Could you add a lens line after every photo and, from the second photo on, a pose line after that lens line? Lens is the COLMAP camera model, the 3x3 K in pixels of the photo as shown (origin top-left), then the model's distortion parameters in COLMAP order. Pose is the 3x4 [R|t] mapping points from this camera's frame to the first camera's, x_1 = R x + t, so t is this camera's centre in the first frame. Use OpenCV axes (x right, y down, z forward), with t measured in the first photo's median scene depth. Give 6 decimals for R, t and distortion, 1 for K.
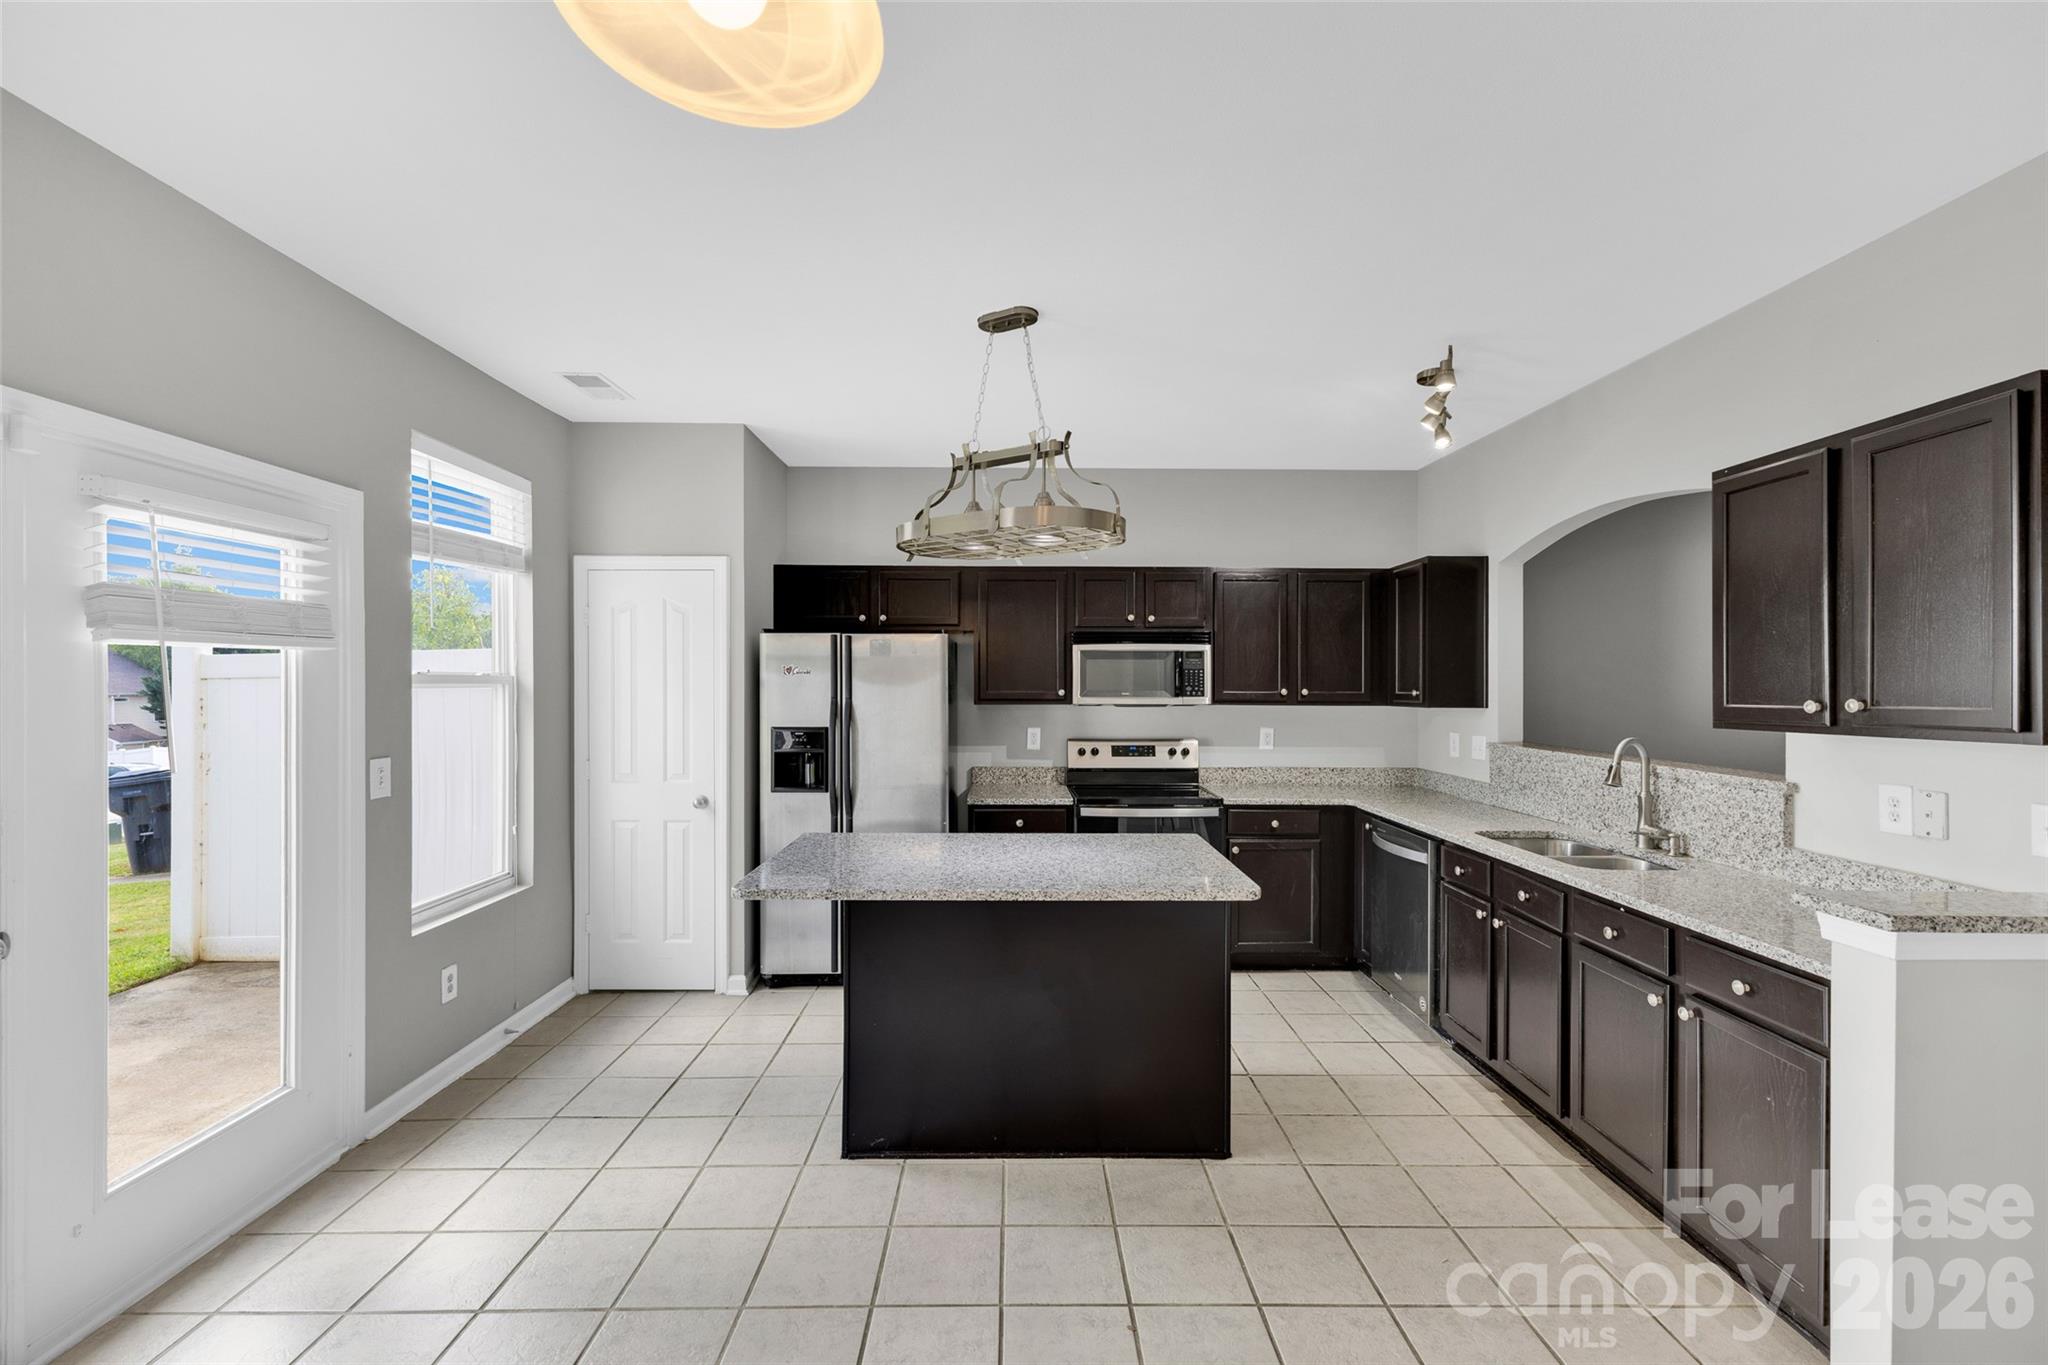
lens RADIAL K [[889.5, 0, 1022.9], [0, 889.5, 684.8], [0, 0, 1]] dist [0.014604, -0.001409]
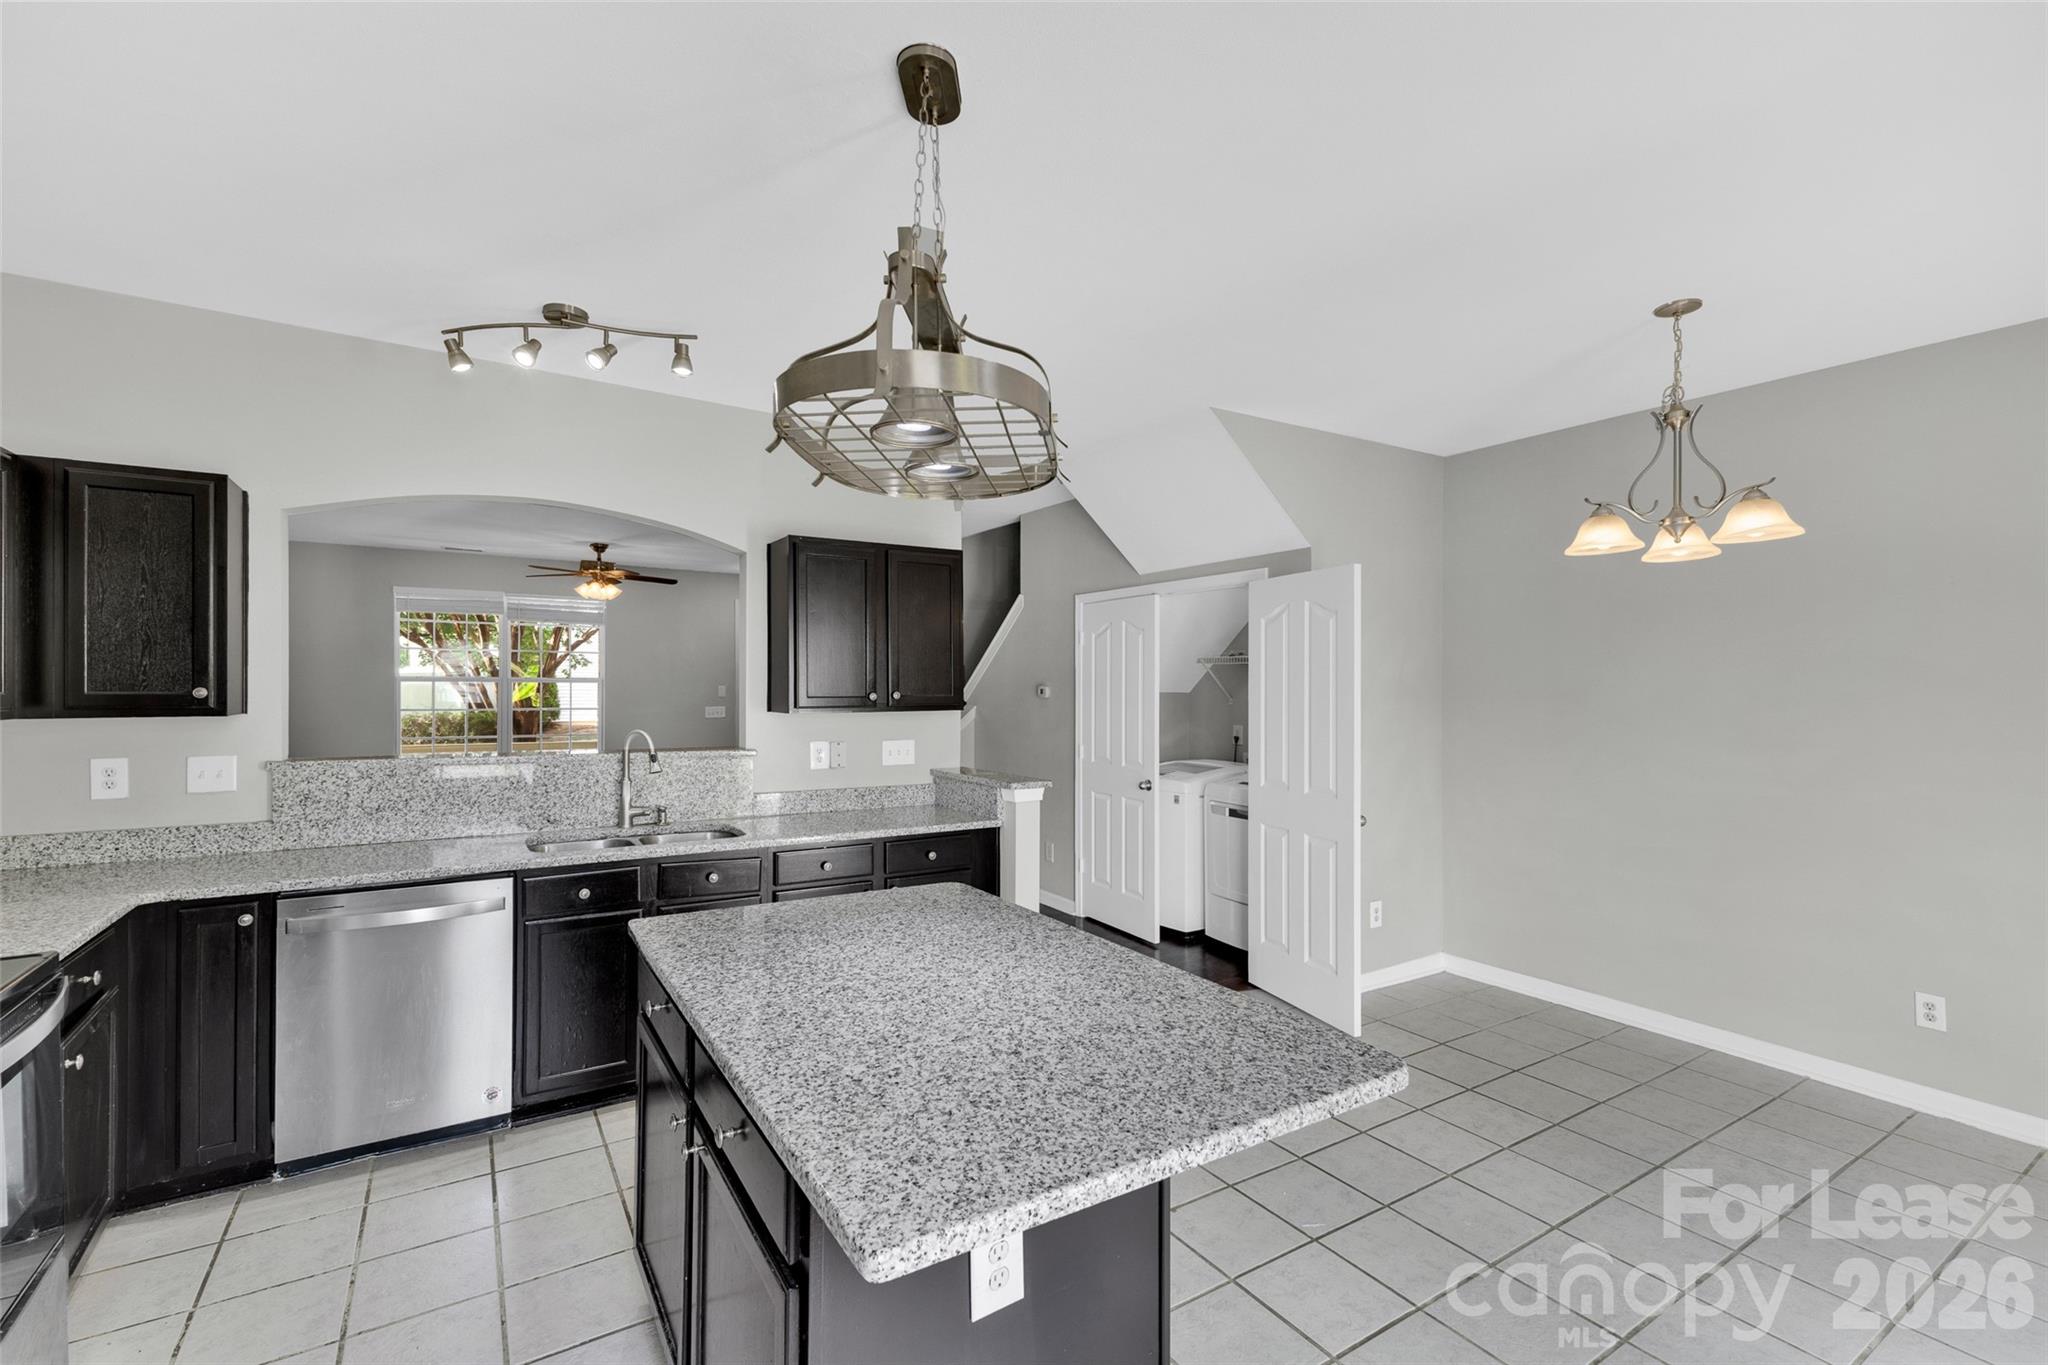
lens RADIAL K [[889.5, 0, 1025.3], [0, 889.5, 683.9], [0, 0, 1]] dist [0.014604, -0.001409]
pose [[-0.527863, -0.015319, 0.849191, -0.552465], [-0.009338, 0.999882, 0.012233, -0.018244], [-0.849278, -0.001473, -0.527944, 1.245547]]
